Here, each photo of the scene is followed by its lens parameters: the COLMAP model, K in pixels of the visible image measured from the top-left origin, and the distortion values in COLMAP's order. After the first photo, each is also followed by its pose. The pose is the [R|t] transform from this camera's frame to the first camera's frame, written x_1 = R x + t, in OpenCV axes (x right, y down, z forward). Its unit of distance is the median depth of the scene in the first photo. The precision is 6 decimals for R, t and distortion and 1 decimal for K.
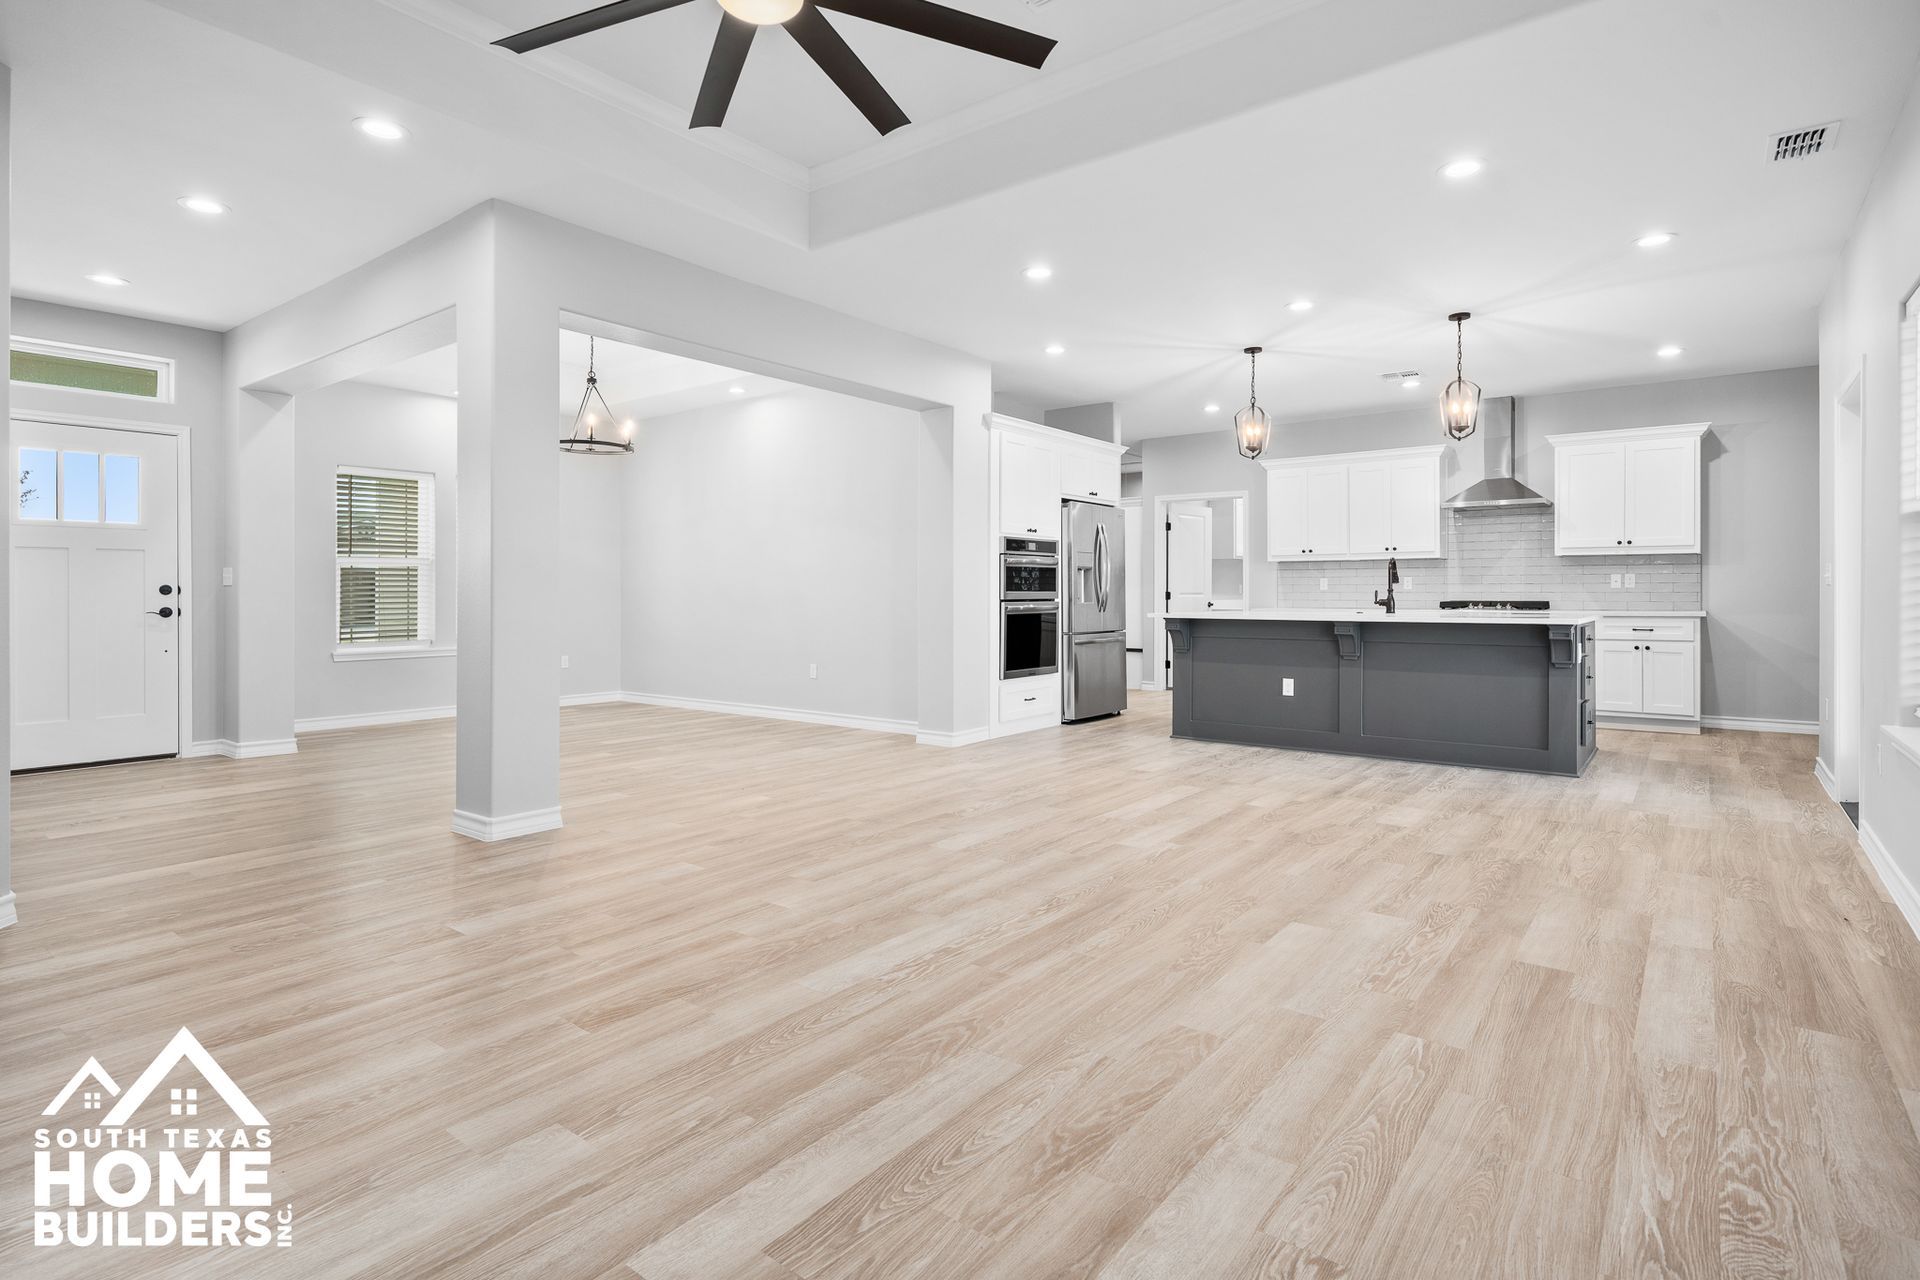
lens RADIAL K [[962.7, 0, 942.4], [0, 962.7, 594.5], [0, 0, 1]] dist [-0.011580, 0.001409]
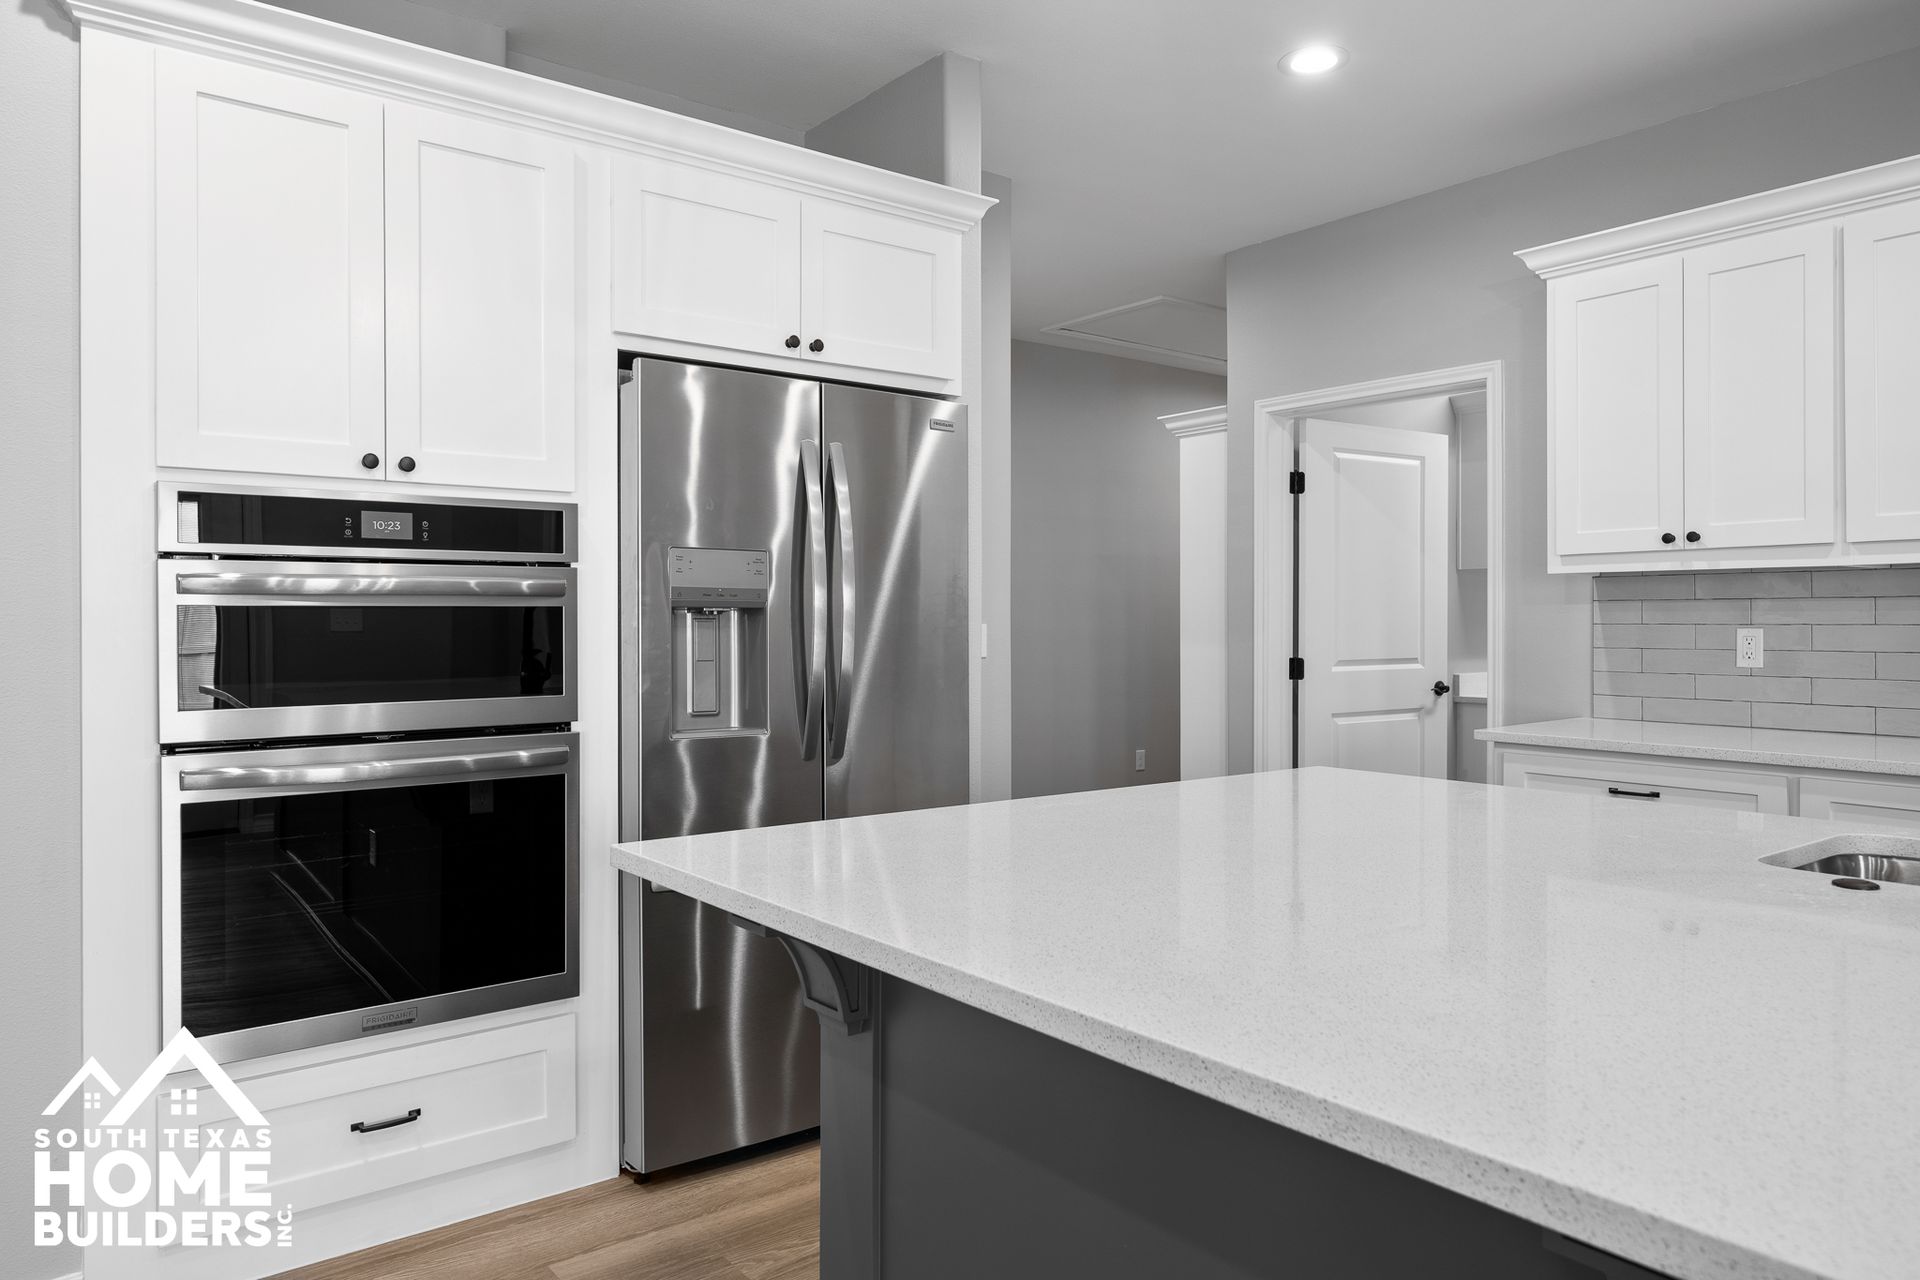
lens RADIAL K [[1250.6, 0, 947.2], [0, 1250.6, 624.8], [0, 0, 1]] dist [-0.009355, 0.004022]
pose [[0.969601, 0.000324, -0.244693, 0.331939], [0.000318, 0.999997, 0.002583, -0.025359], [0.244693, -0.002582, 0.969597, 0.748641]]
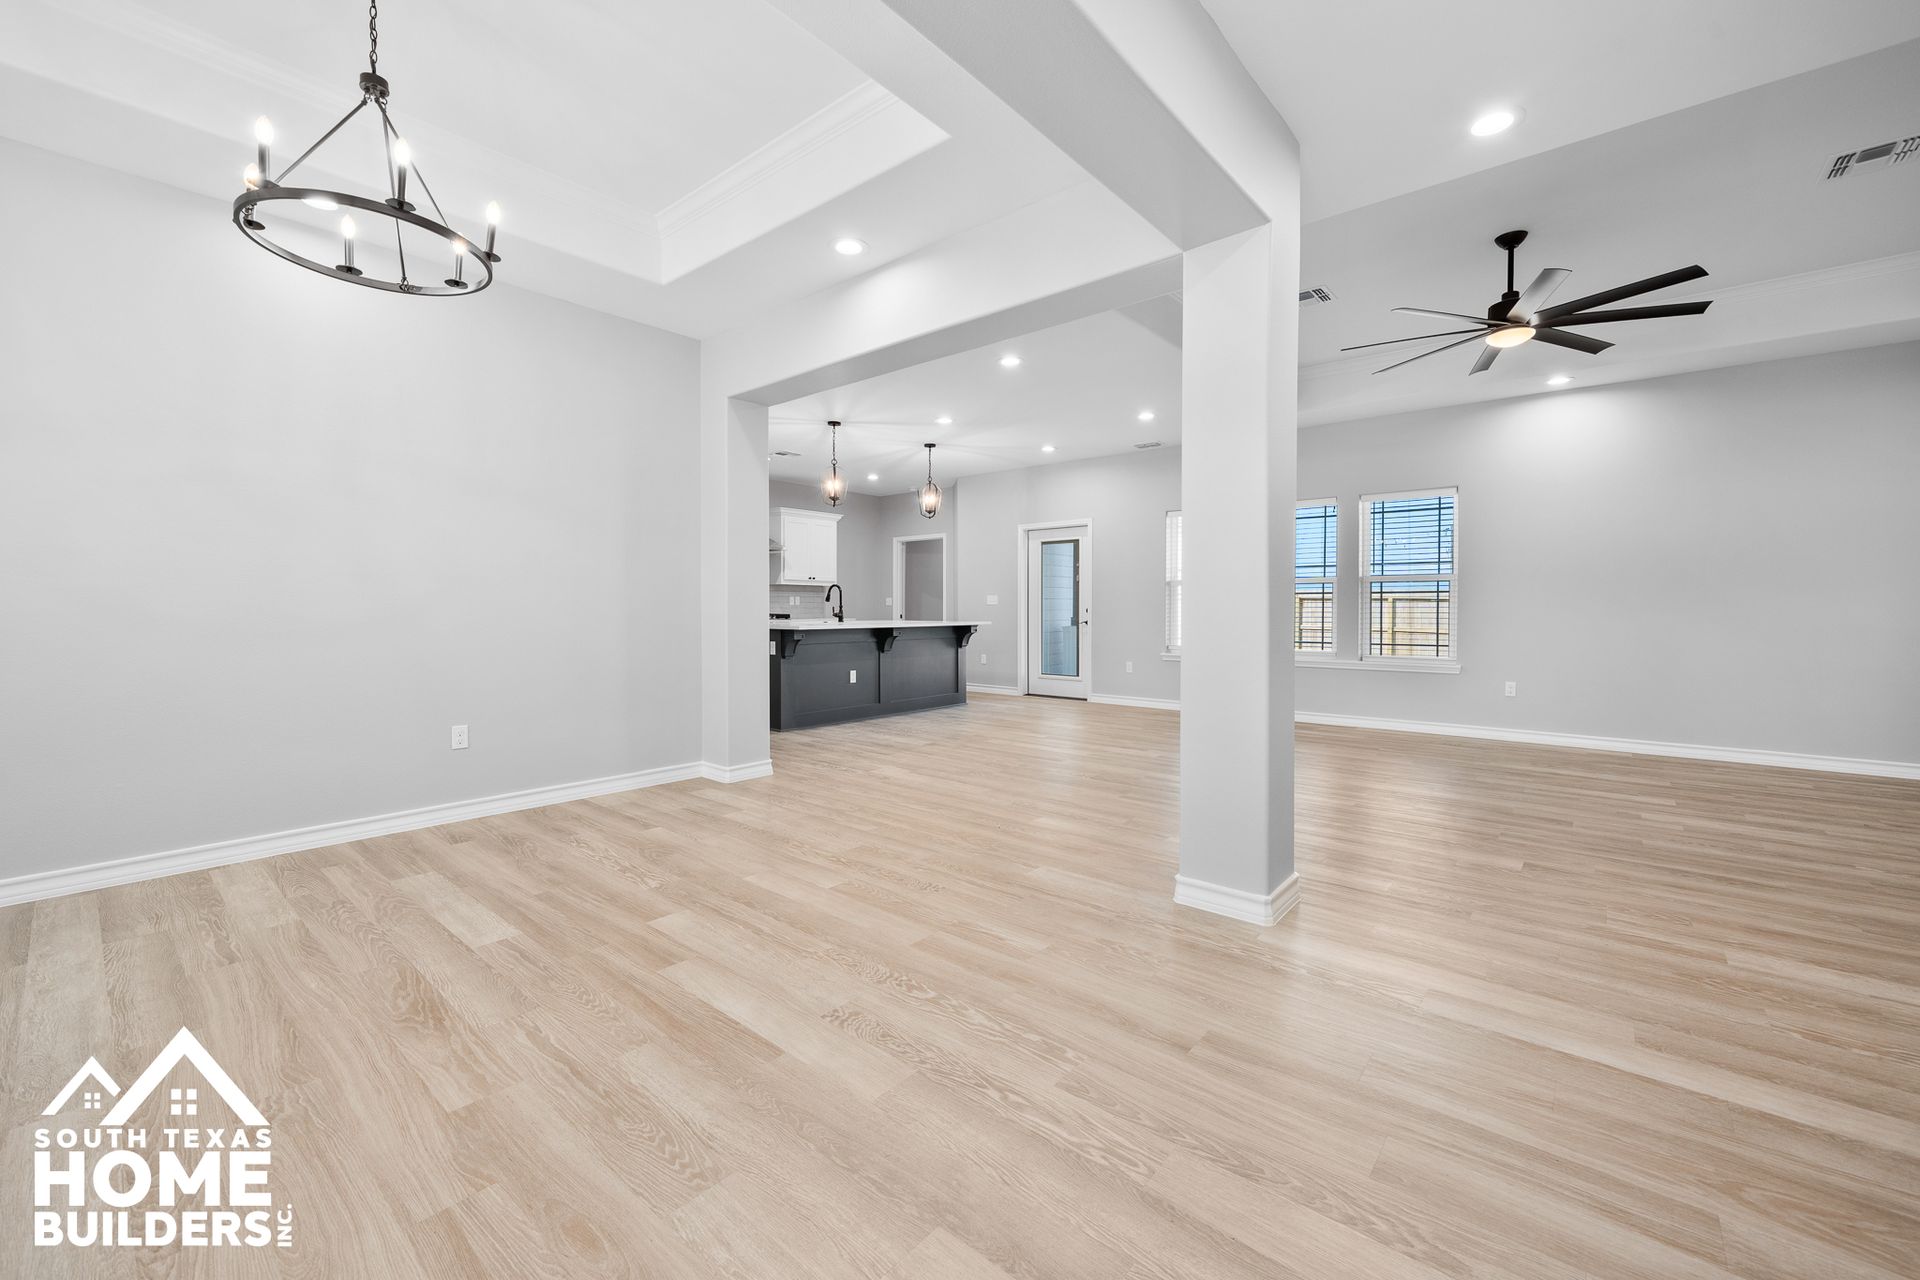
lens RADIAL K [[776.8, 0, 949.8], [0, 776.8, 611.7], [0, 0, 1]] dist [-0.009493, -0.000127]
pose [[0.042912, -0.004963, 0.999067, -0.693097], [-0.001330, 0.999986, 0.005024, -0.002662], [-0.999078, -0.001544, 0.042905, 0.753929]]
